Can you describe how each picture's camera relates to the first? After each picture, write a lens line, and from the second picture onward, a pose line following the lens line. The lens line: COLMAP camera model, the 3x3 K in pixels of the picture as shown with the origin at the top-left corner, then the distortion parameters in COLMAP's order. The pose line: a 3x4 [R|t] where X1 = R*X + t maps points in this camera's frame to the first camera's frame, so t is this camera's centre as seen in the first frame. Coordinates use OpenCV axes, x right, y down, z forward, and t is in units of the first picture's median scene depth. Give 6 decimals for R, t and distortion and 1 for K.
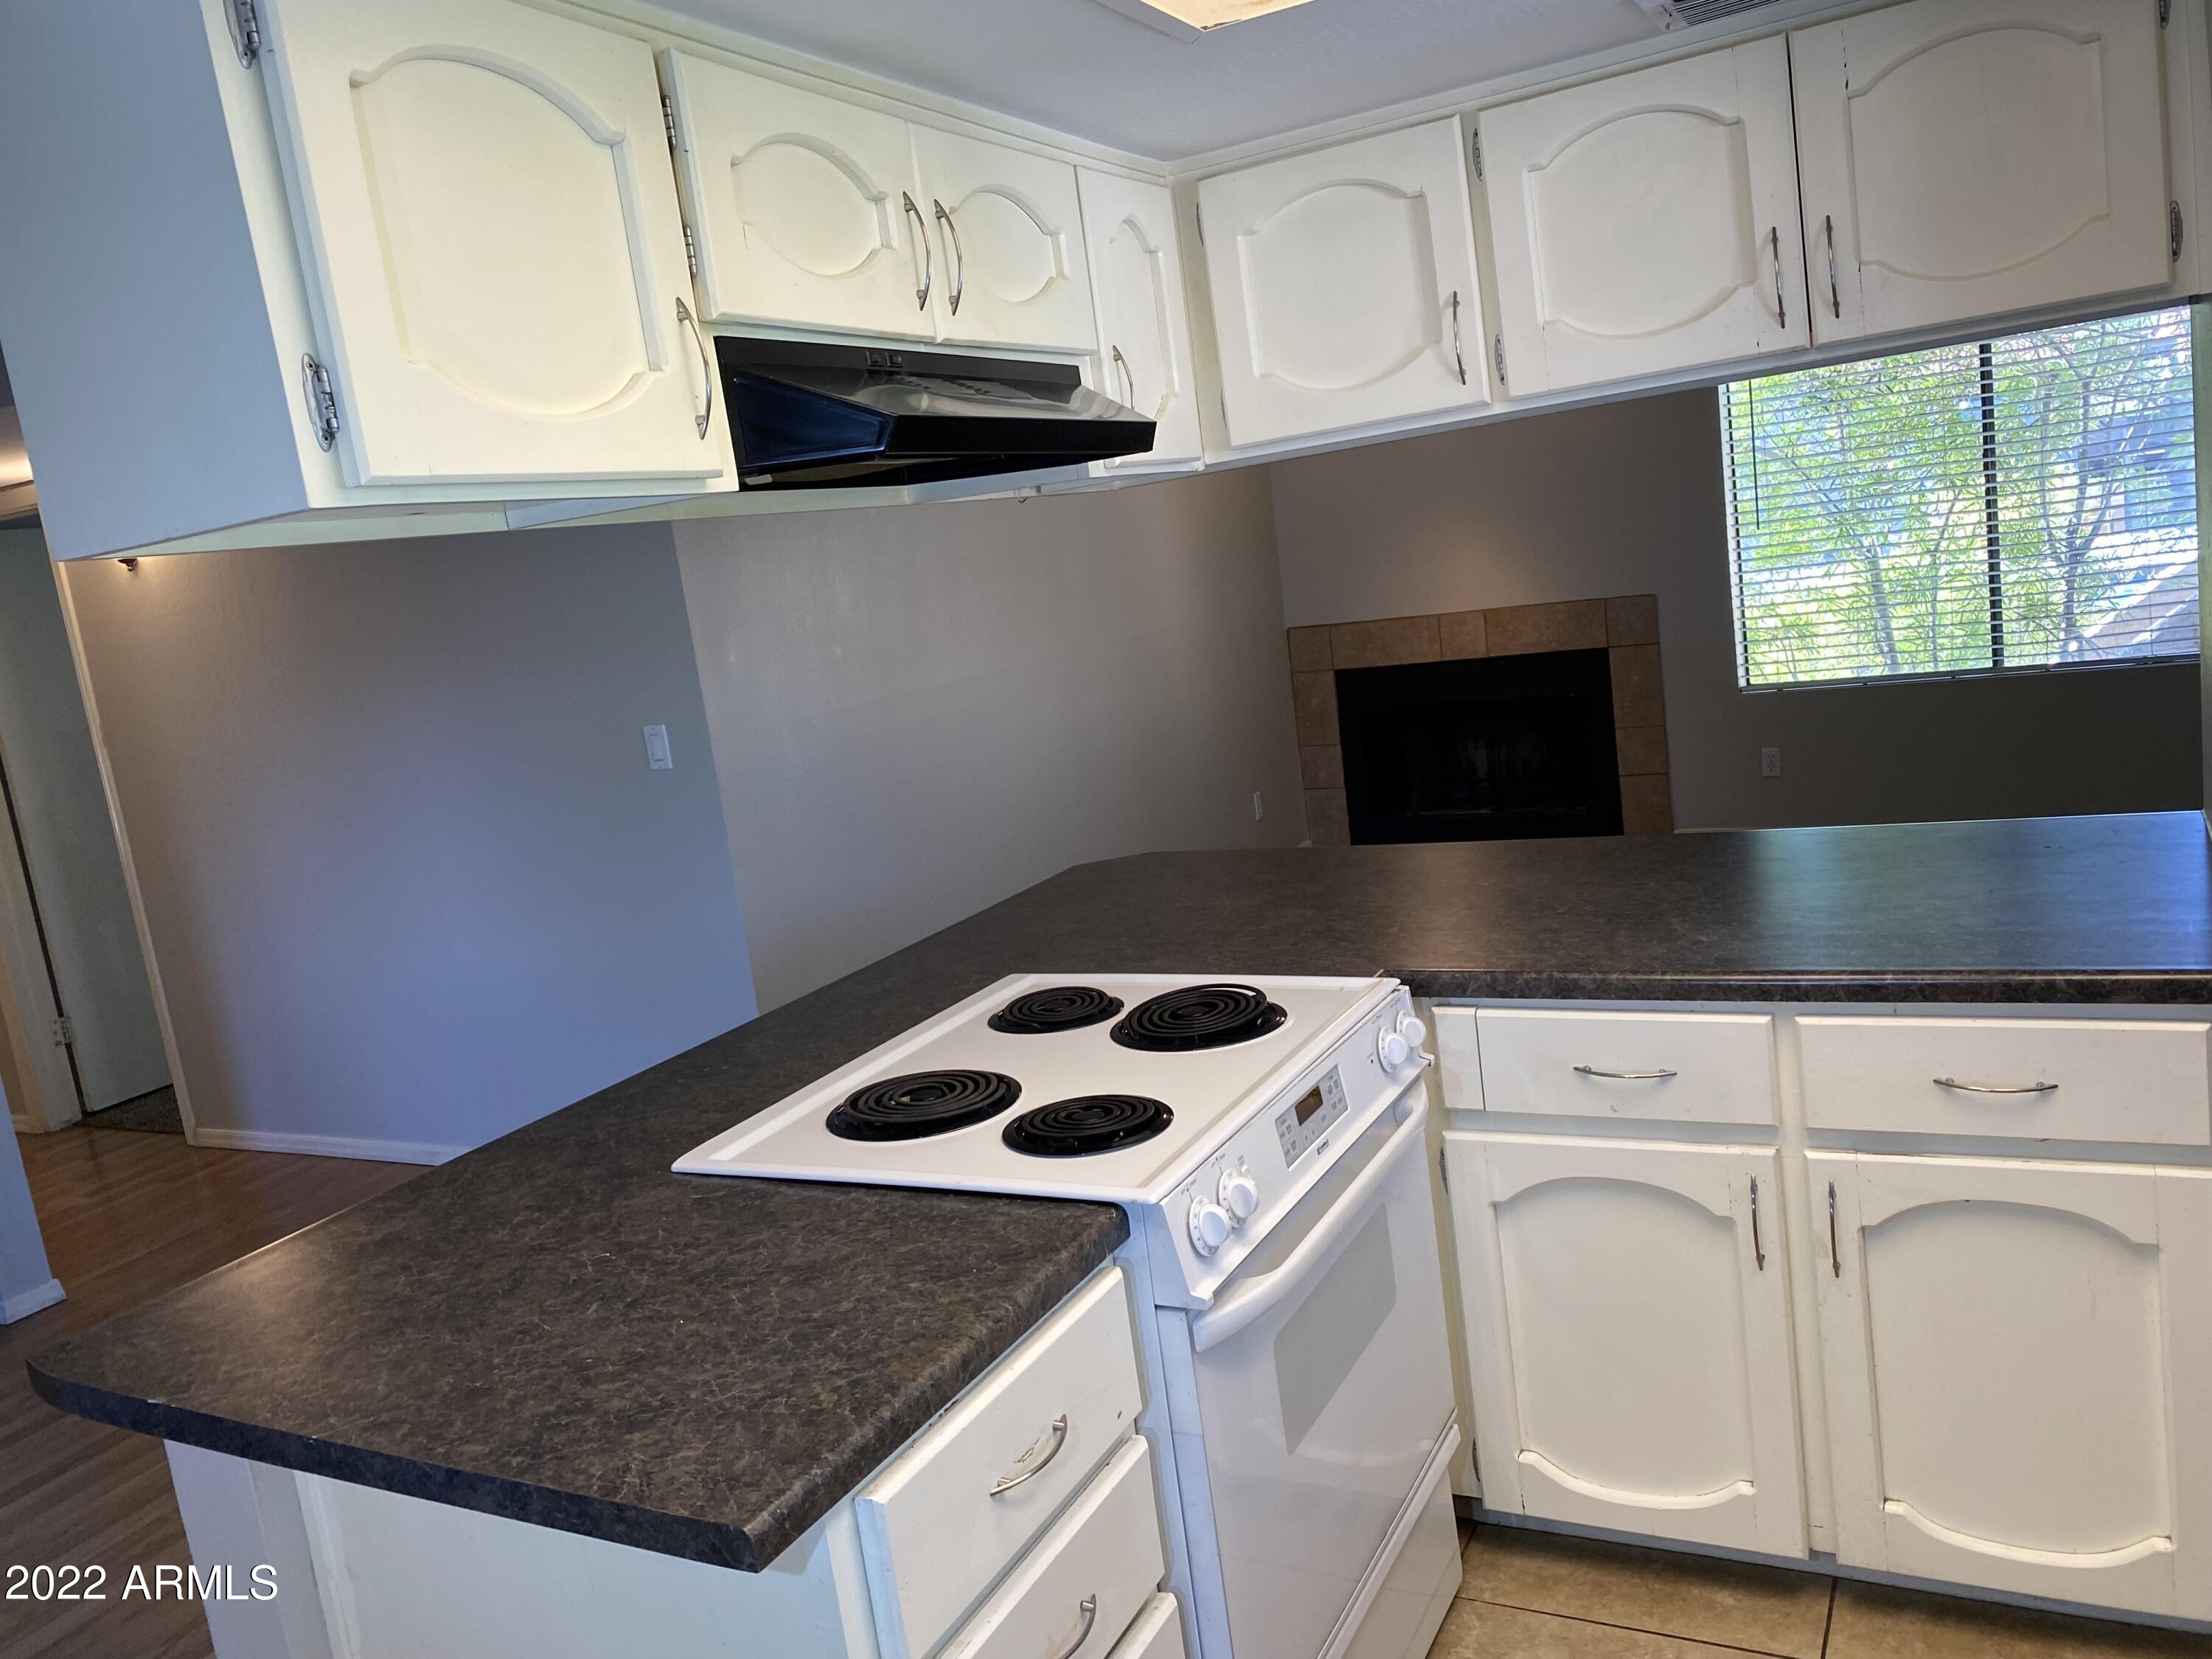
lens RADIAL K [[1710.6, 0, 1108.7], [0, 1710.6, 821.2], [0, 0, 1]] dist [0.071839, -0.083068]
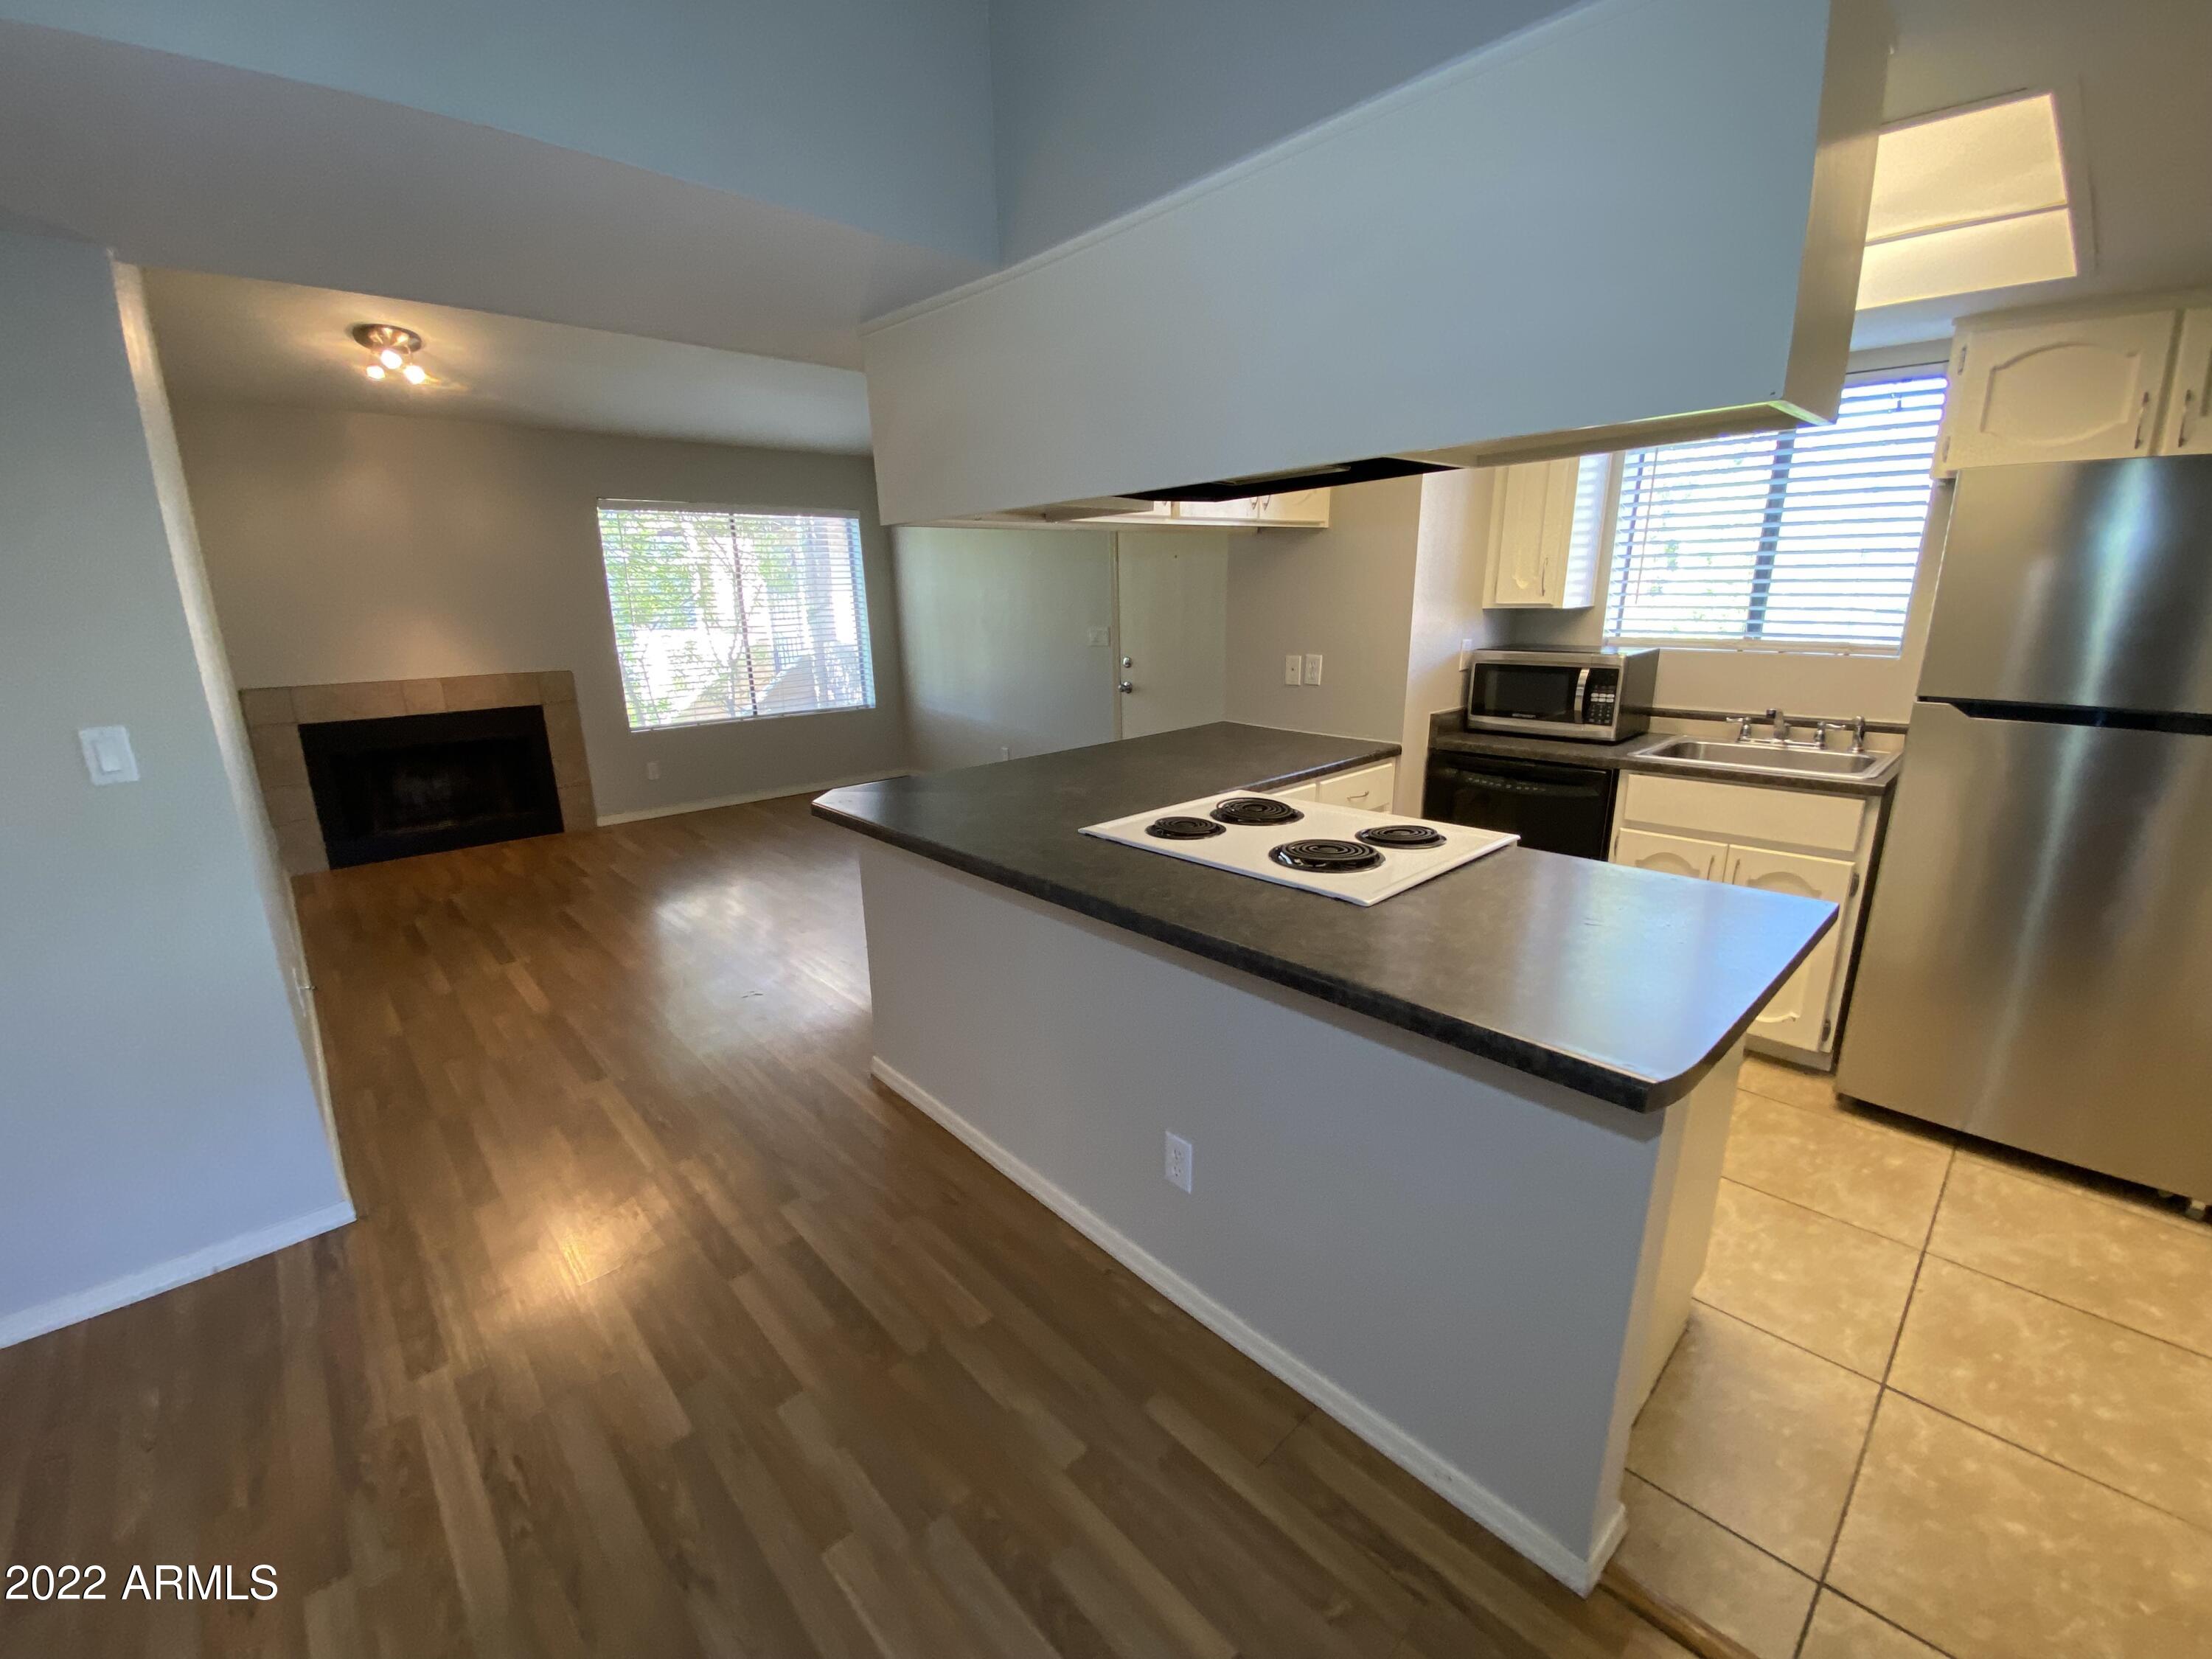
lens RADIAL K [[892.8, 0, 1099.0], [0, 892.8, 838.3], [0, 0, 1]] dist [0.030186, -0.022800]
pose [[0.341785, -0.127900, 0.931034, -0.983386], [0.130820, 0.987525, 0.087636, 0.036187], [-0.930629, 0.091845, 0.354253, 0.848467]]
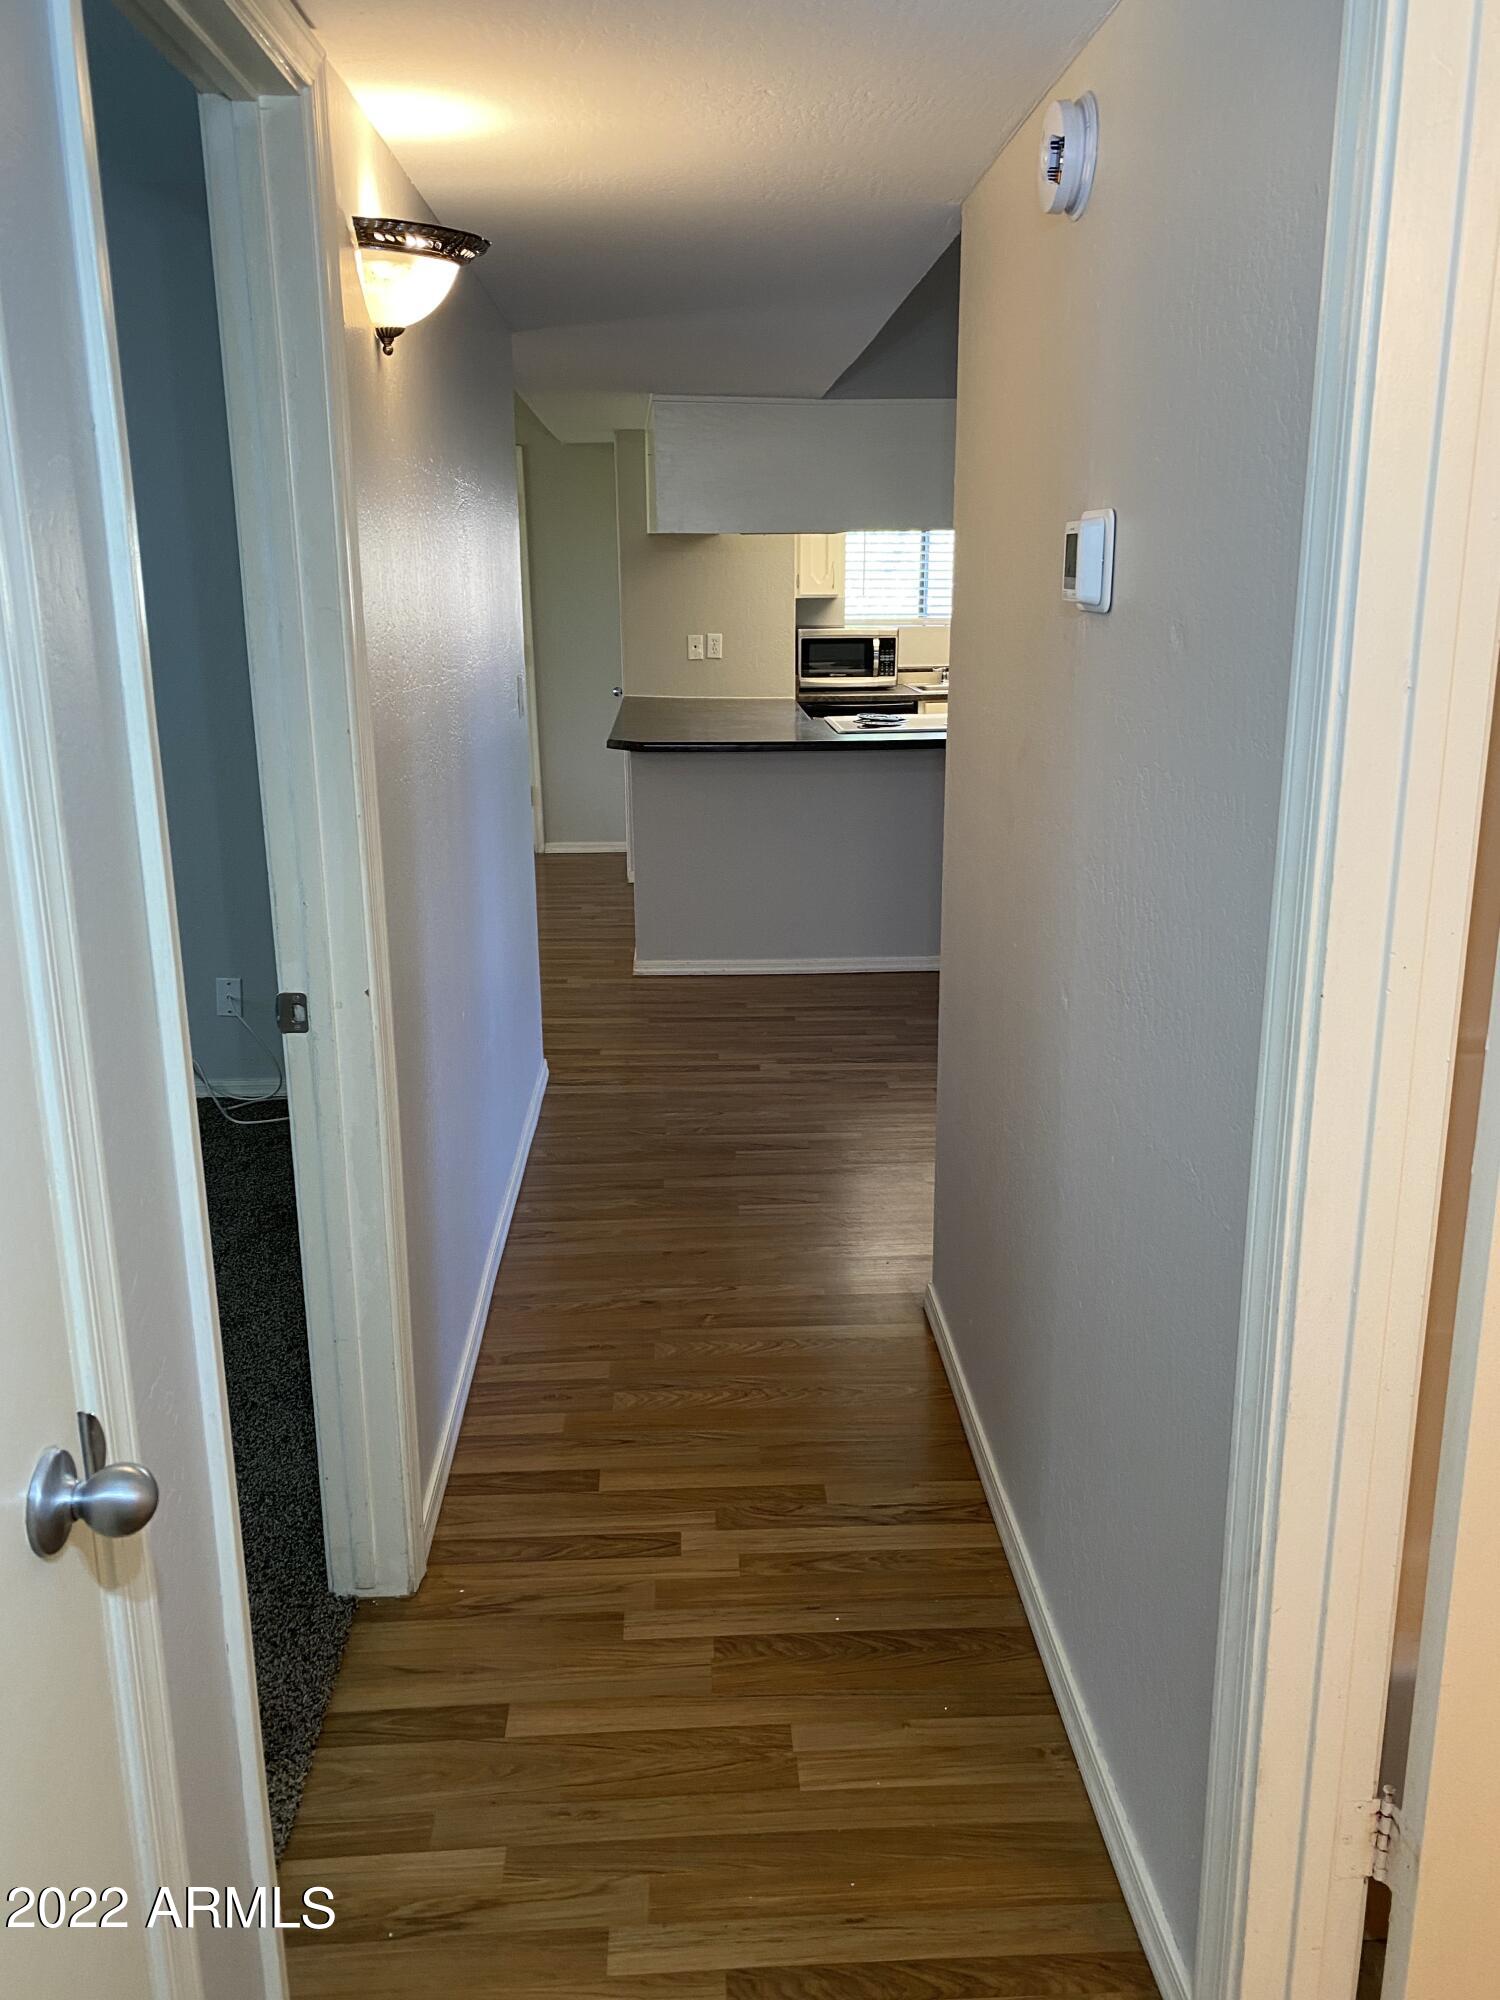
lens RADIAL K [[1520.4, 0, 753.1], [0, 1520.4, 954.4], [0, 0, 1]] dist [0.231643, -0.083584]
pose [[-0.500722, -0.081954, 0.861720, -2.382109], [0.208220, 0.954874, 0.211804, -0.120407], [-0.840192, 0.285482, -0.461061, 2.725190]]
